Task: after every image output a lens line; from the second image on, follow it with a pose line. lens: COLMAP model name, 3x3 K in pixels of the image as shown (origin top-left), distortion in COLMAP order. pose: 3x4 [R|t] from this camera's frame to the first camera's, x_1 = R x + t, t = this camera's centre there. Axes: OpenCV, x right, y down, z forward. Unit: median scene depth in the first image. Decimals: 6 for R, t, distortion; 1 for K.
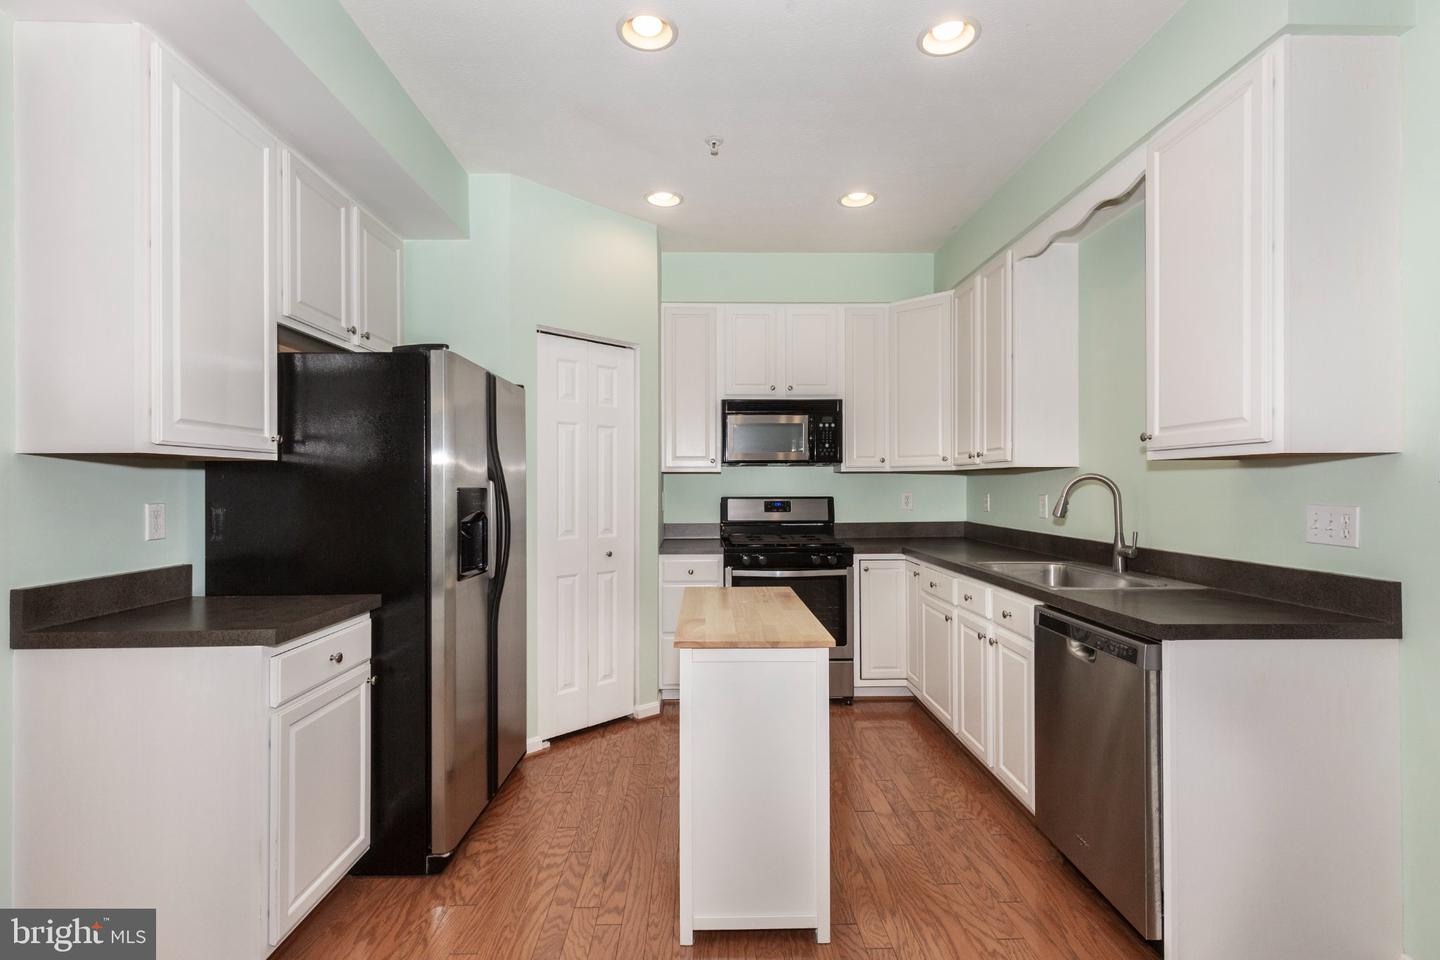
lens RADIAL K [[679.5, 0, 707.1], [0, 679.5, 480.2], [0, 0, 1]] dist [0.010756, -0.002120]
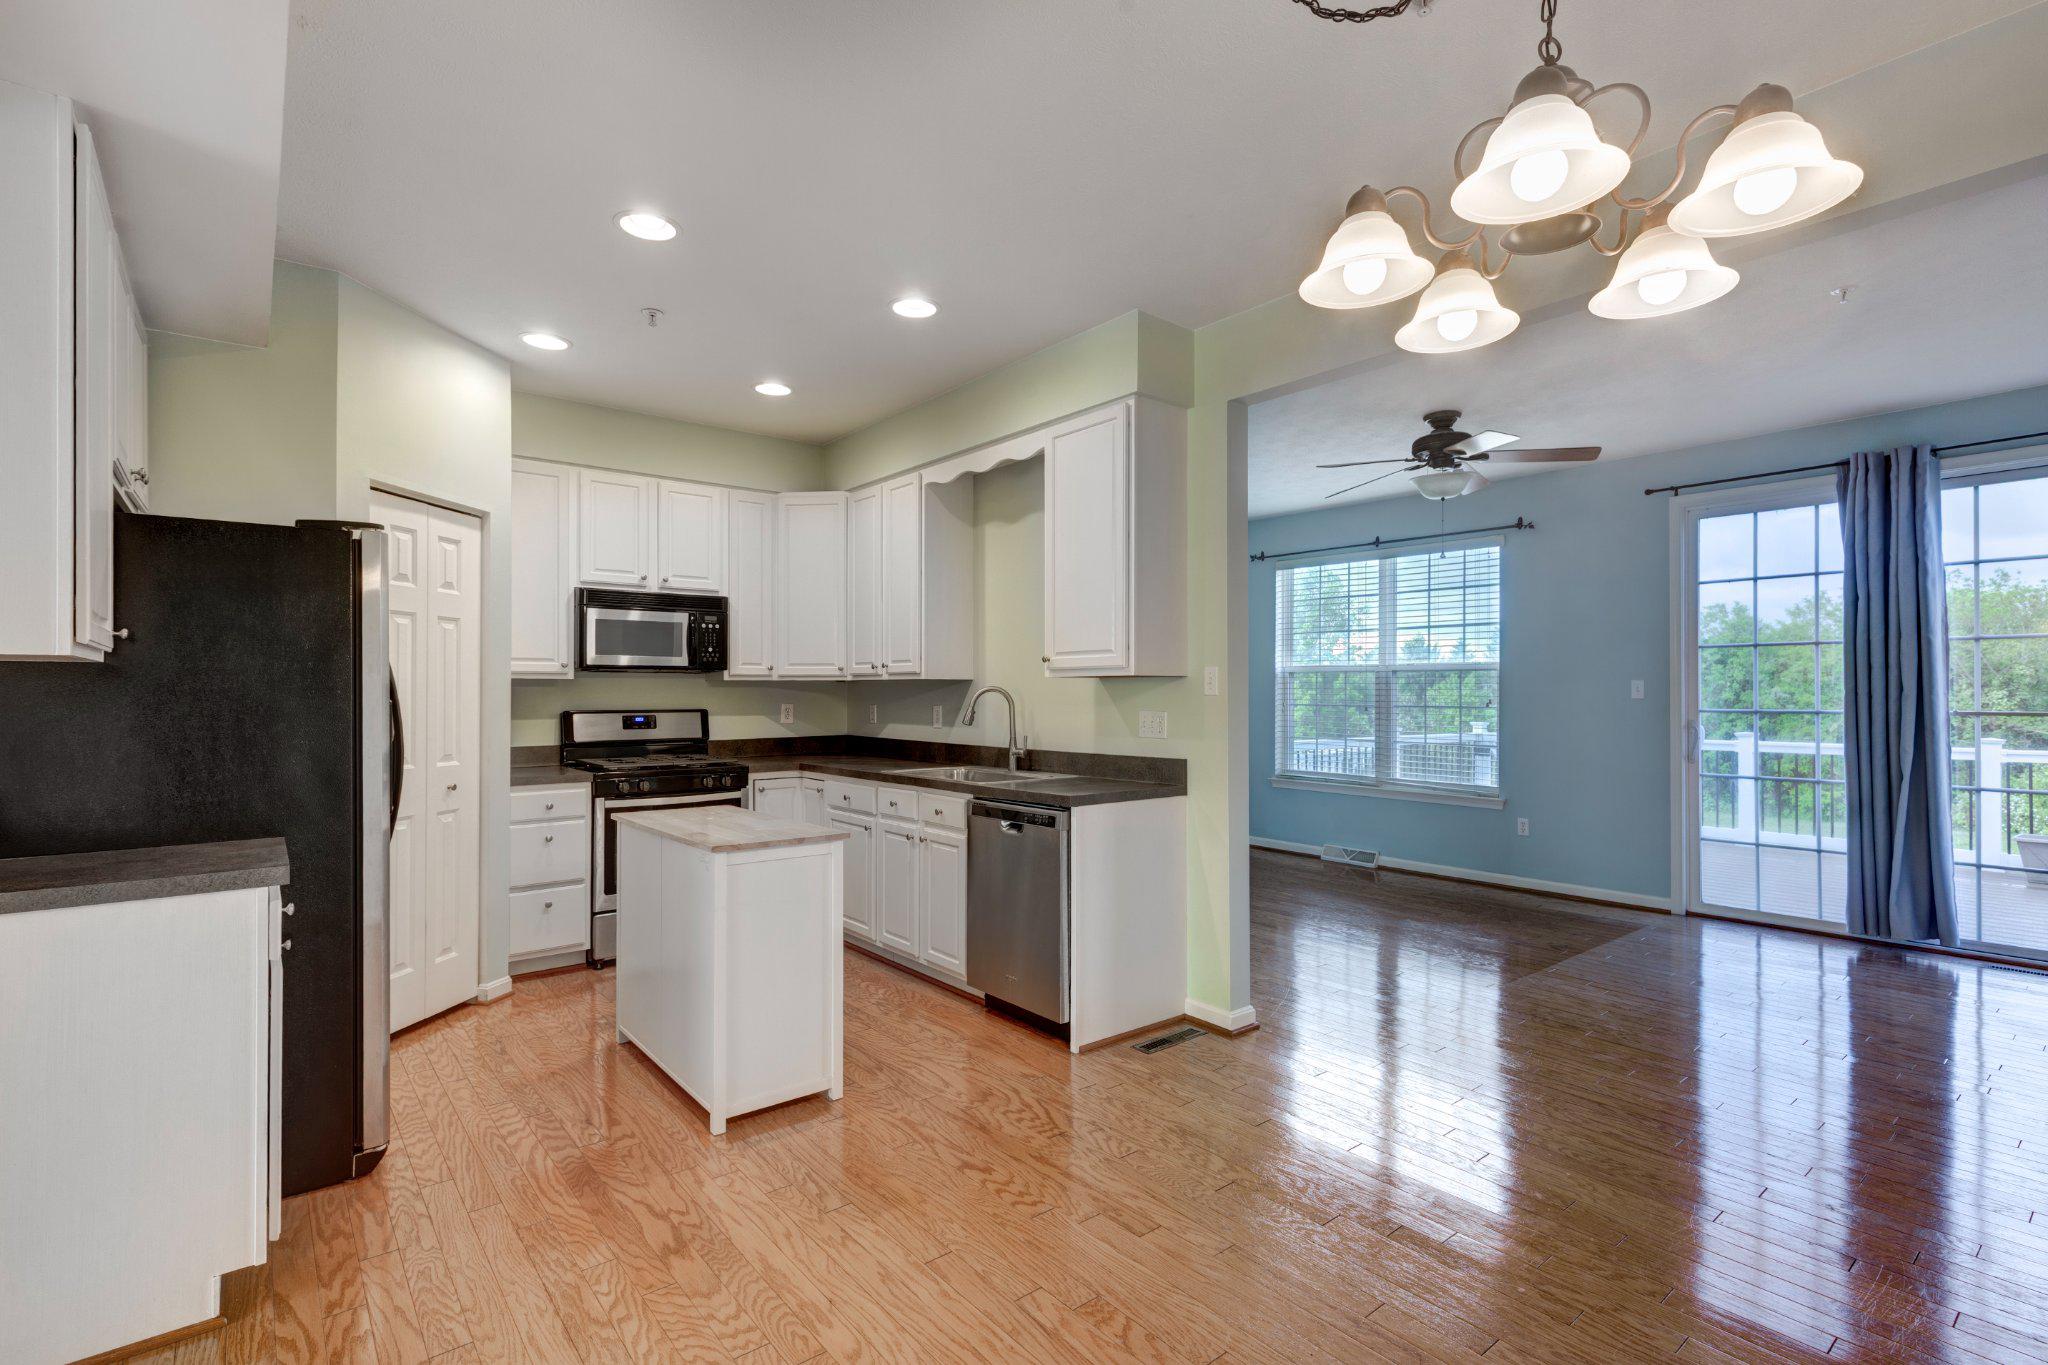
lens RADIAL K [[966.4, 0, 1042.1], [0, 966.4, 688.7], [0, 0, 1]] dist [0.010756, -0.002120]
pose [[0.779832, 0.005267, 0.625966, -0.299682], [-0.006137, 0.999981, -0.000769, -0.004312], [-0.625959, -0.003242, 0.779850, -0.245792]]
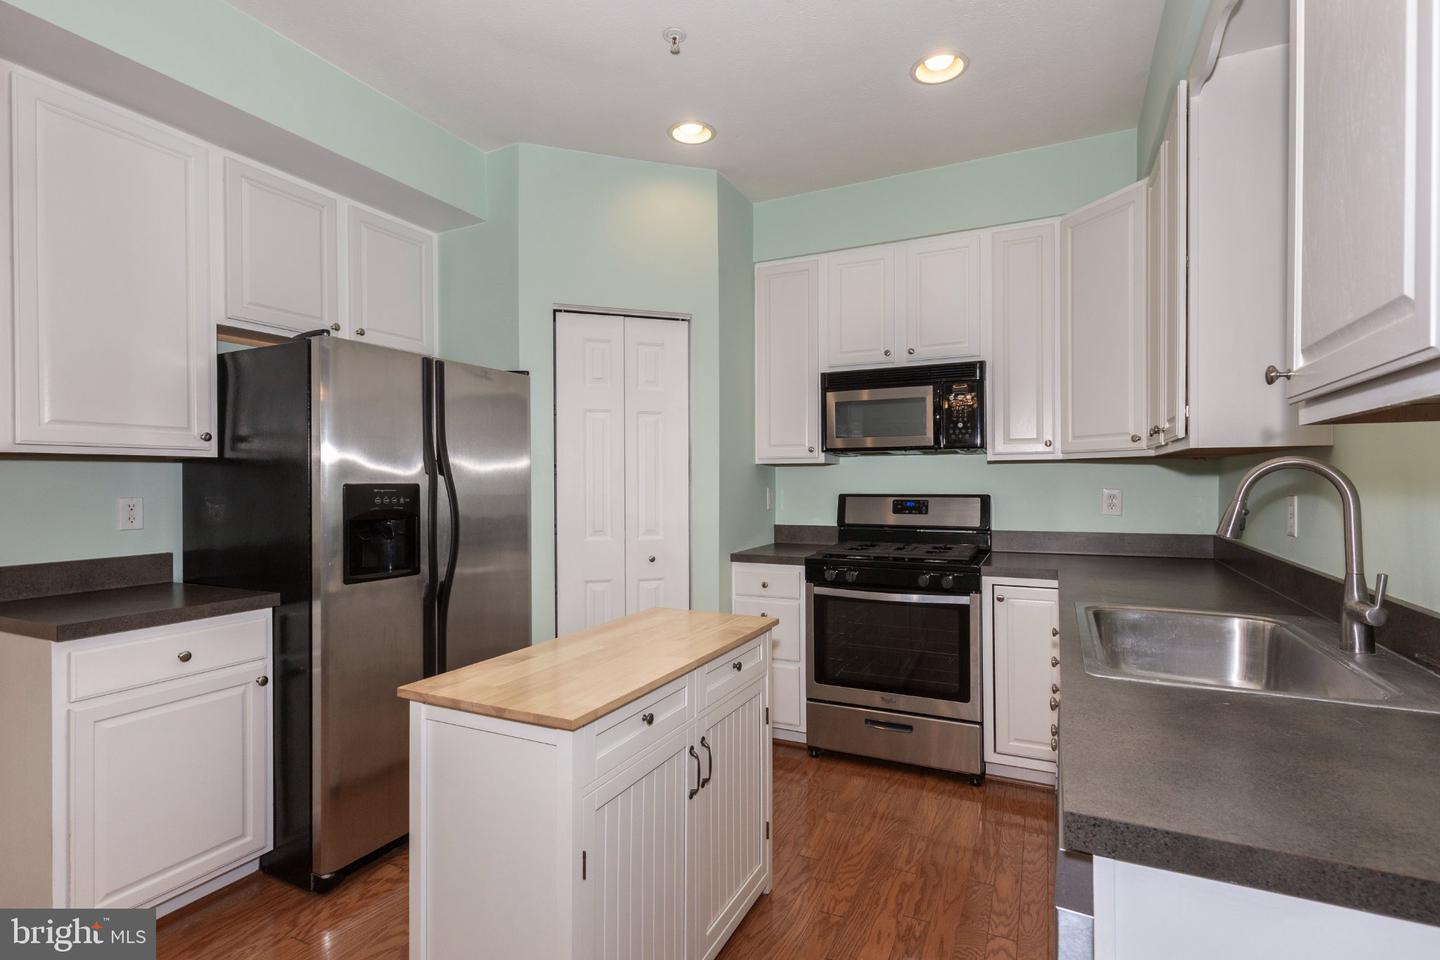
lens RADIAL K [[679.5, 0, 709.1], [0, 679.5, 480.6], [0, 0, 1]] dist [0.010756, -0.002120]
pose [[0.888272, -0.000871, -0.459317, 0.313276], [0.005381, 0.999949, 0.008510, 0.001139], [0.459286, -0.010031, 0.888232, 0.252834]]
